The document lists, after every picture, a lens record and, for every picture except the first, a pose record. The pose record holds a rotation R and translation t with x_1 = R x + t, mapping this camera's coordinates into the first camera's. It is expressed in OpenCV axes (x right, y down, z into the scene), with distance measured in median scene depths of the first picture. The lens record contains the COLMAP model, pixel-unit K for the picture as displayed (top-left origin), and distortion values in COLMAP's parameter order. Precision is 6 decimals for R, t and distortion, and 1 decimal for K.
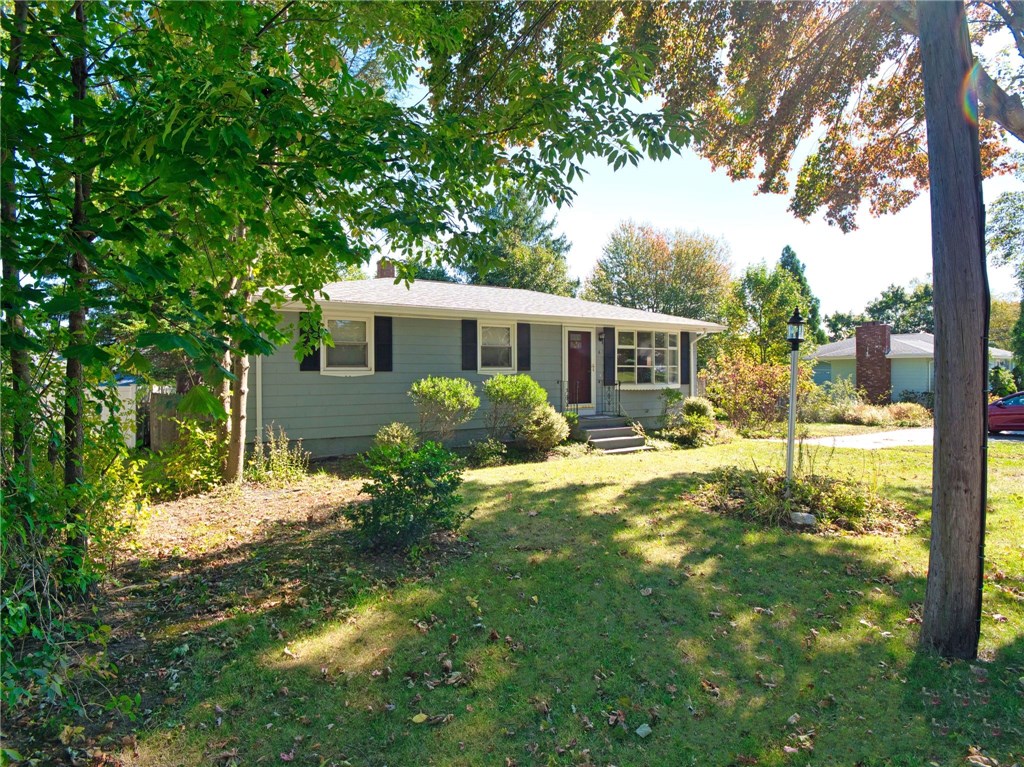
lens RADIAL K [[498.0, 0, 513.9], [0, 498.0, 382.5], [0, 0, 1]] dist [-0.049744, -0.005461]
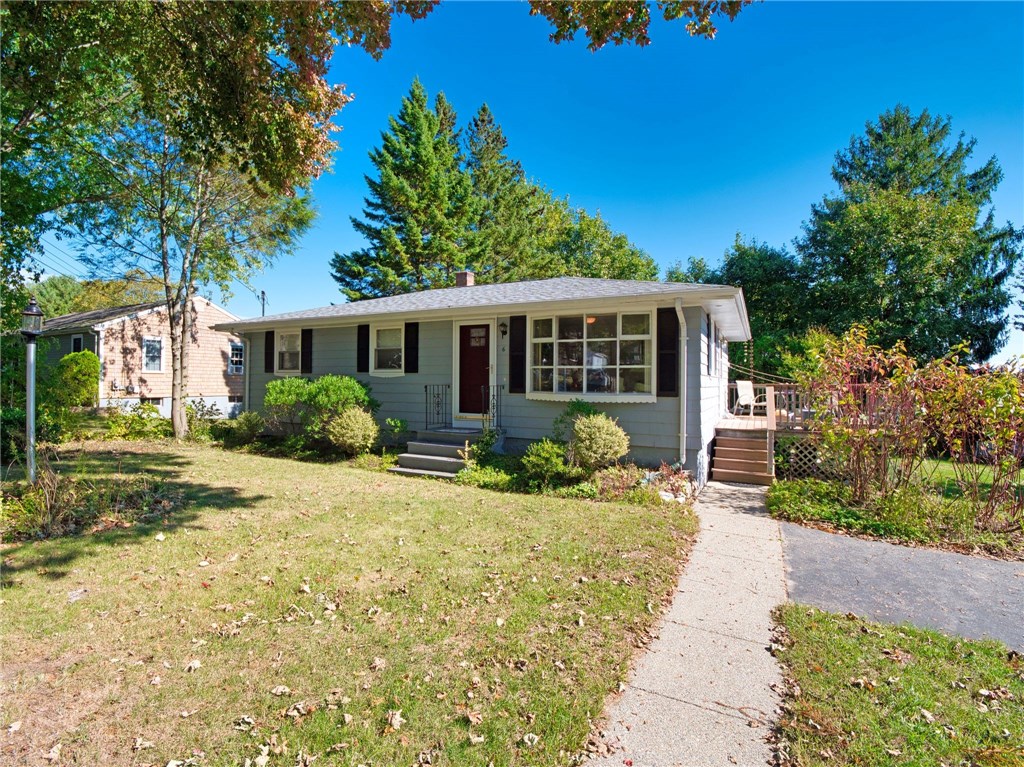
lens RADIAL K [[498.0, 0, 505.9], [0, 498.0, 382.9], [0, 0, 1]] dist [-0.049744, -0.005461]
pose [[0.556987, 0.021656, -0.830239, 0.811780], [-0.020701, 0.999711, 0.012189, -0.018192], [0.830263, 0.010398, 0.557274, 0.566429]]
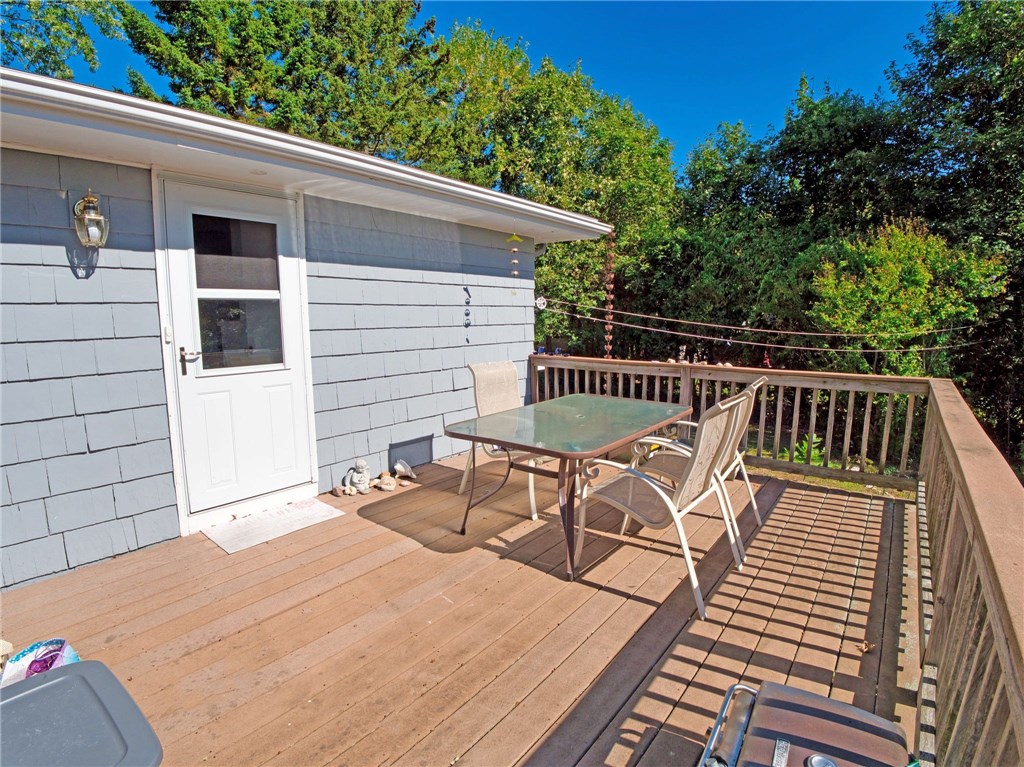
lens RADIAL K [[498.0, 0, 511.7], [0, 498.0, 381.1], [0, 0, 1]] dist [-0.049744, -0.005461]
pose [[0.360158, 0.147451, -0.921165, 0.548106], [-0.015323, 0.988232, 0.152195, -0.057921], [0.932766, -0.040699, 0.358179, 1.511100]]
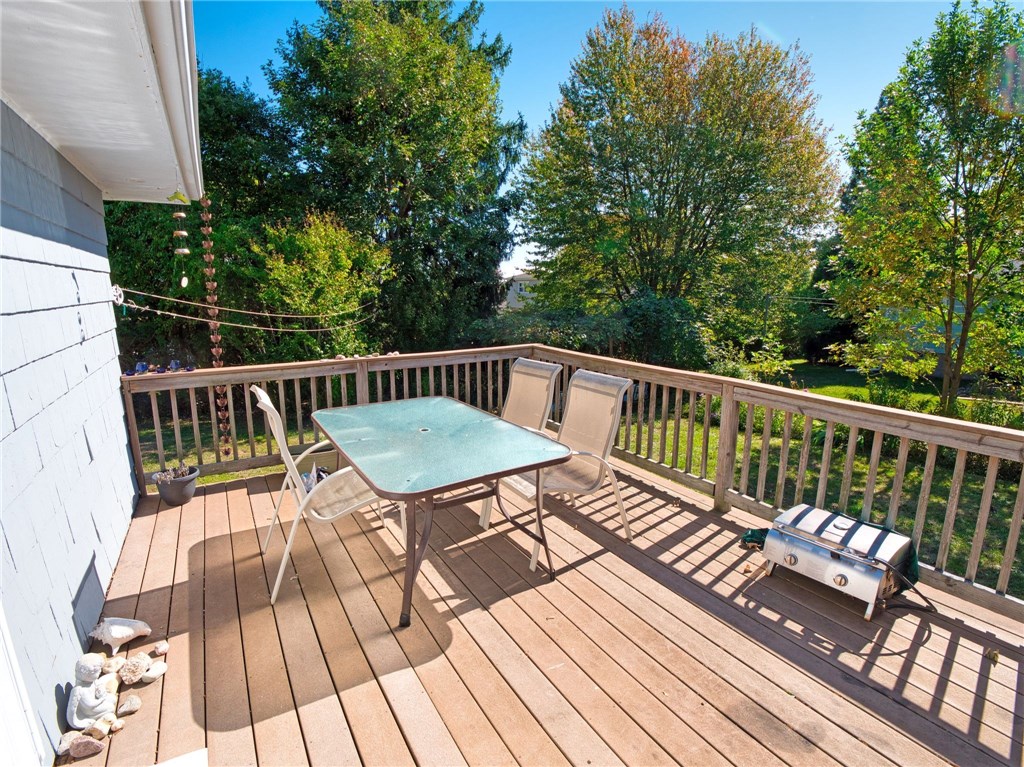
lens RADIAL K [[498.0, 0, 511.0], [0, 498.0, 383.1], [0, 0, 1]] dist [-0.049744, -0.005461]
pose [[0.999164, 0.017102, 0.037140, 0.333127], [-0.023390, 0.984097, 0.176085, -0.064269], [-0.033538, -0.176806, 0.983674, 1.402200]]
